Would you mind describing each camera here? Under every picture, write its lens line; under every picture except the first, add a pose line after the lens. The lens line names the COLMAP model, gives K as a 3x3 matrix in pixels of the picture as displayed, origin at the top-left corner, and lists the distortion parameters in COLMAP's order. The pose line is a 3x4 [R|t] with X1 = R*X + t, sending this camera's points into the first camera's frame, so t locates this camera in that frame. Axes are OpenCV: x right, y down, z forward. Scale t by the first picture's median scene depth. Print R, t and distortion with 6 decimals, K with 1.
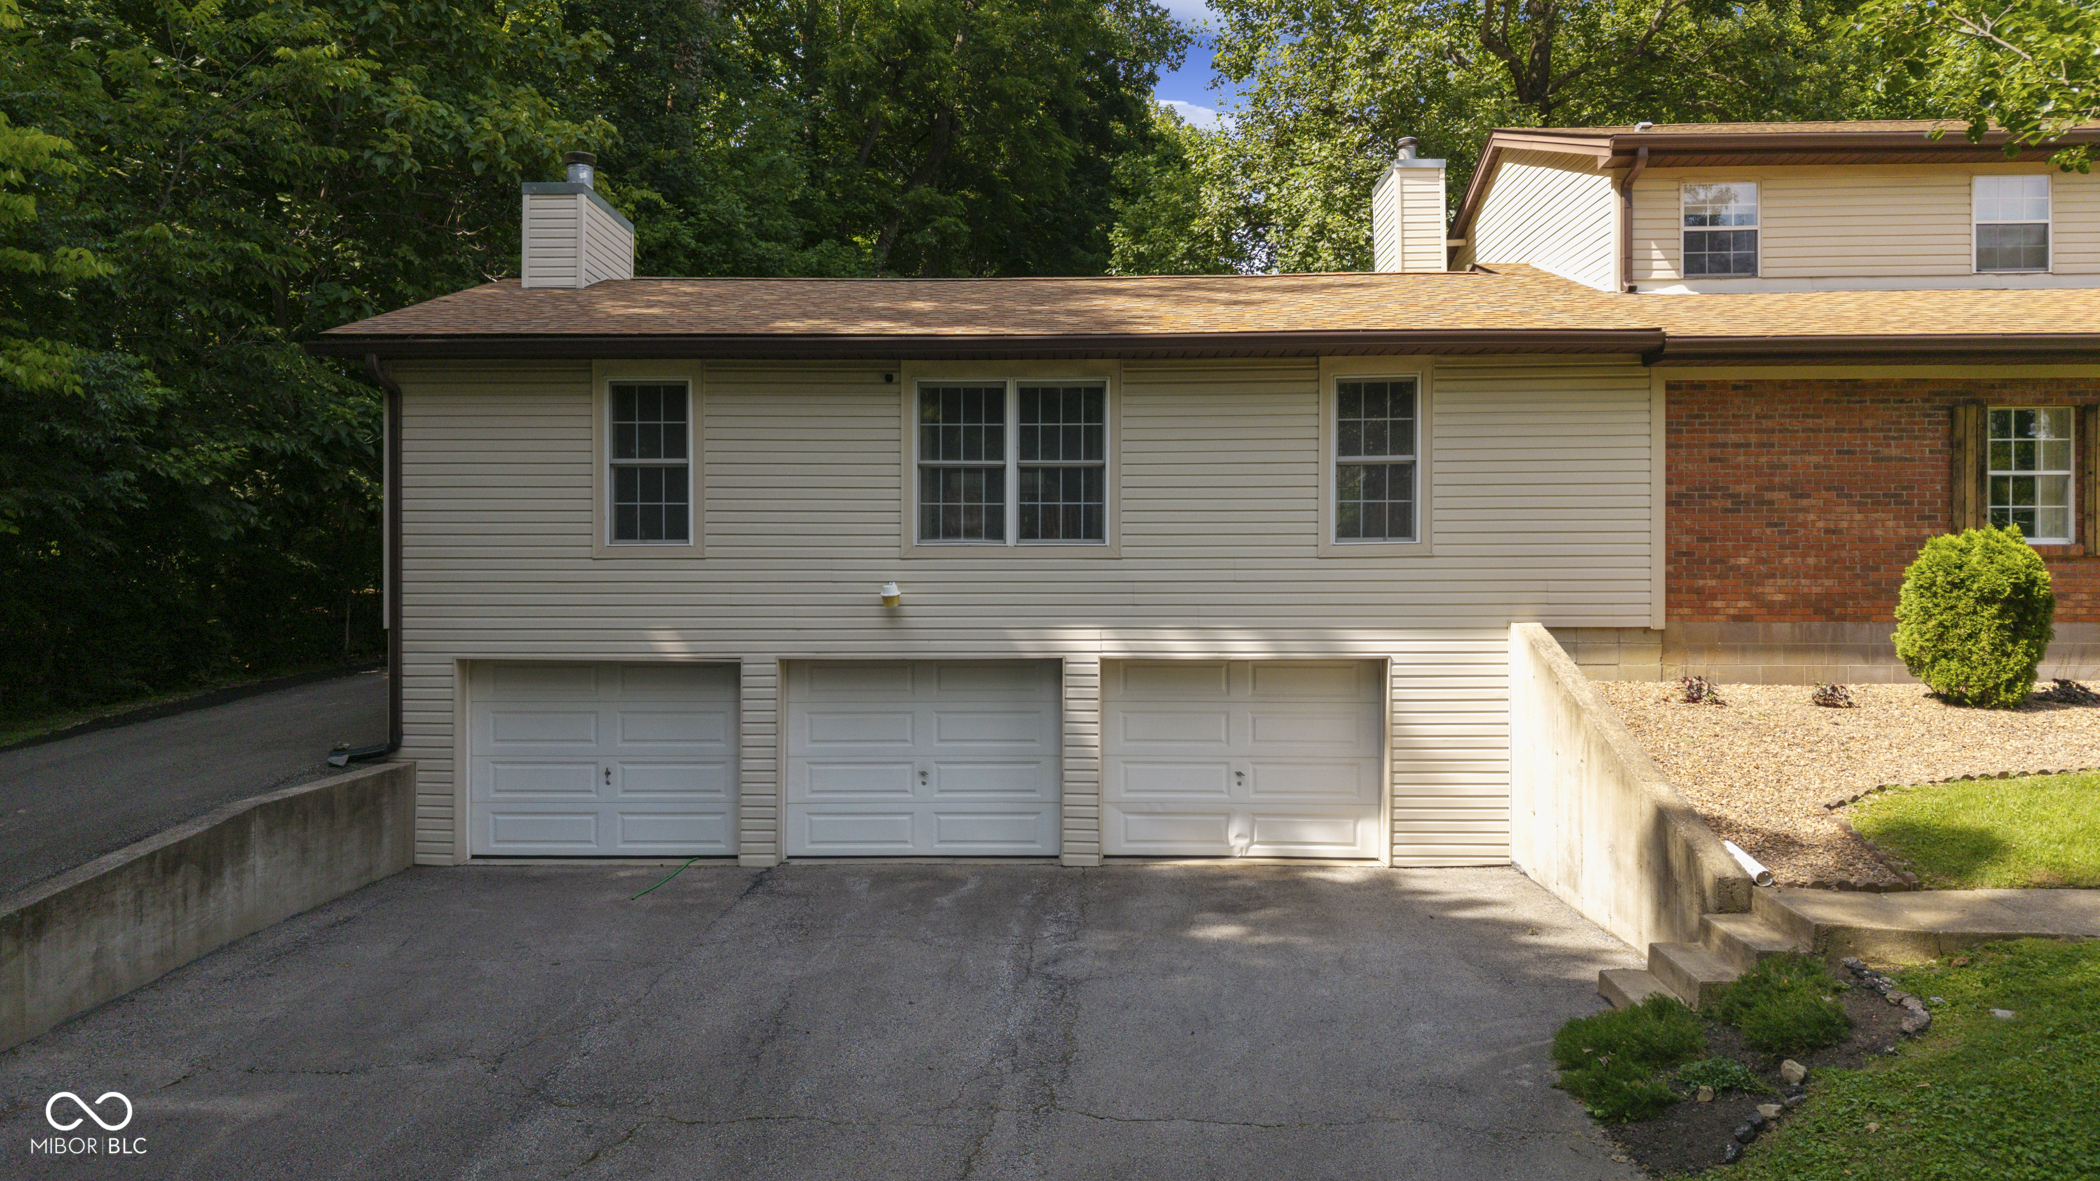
lens RADIAL K [[1209.9, 0, 1053.3], [0, 1209.9, 580.8], [0, 0, 1]] dist [0.010356, -0.010058]
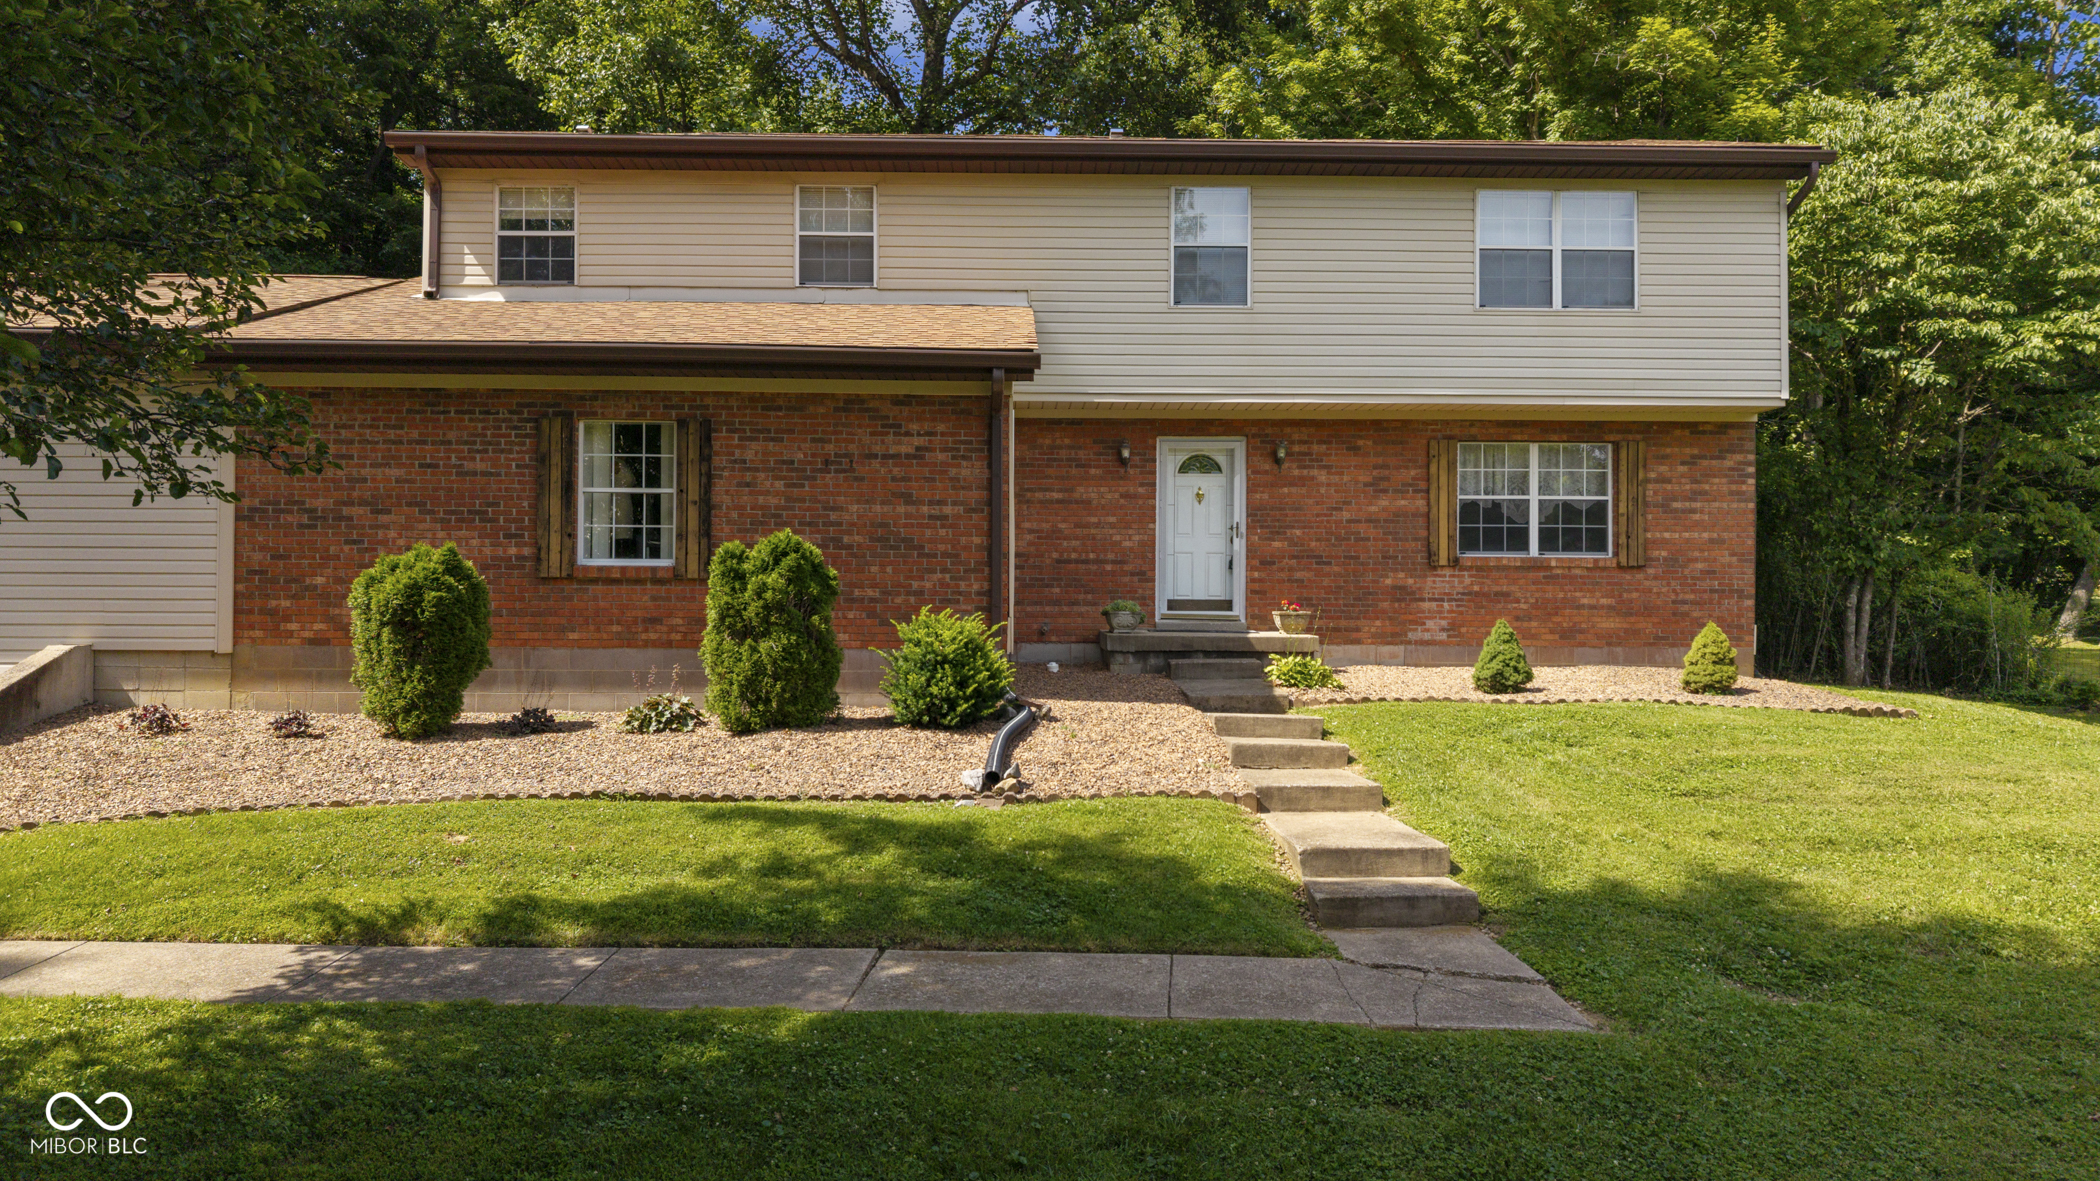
lens RADIAL K [[1209.9, 0, 955.2], [0, 1209.9, 589.3], [0, 0, 1]] dist [0.010356, -0.010058]
pose [[0.998784, 0.009028, 0.048477, 1.012632], [-0.008296, 0.999849, -0.015269, 0.000582], [-0.048608, 0.014848, 0.998708, 0.045664]]
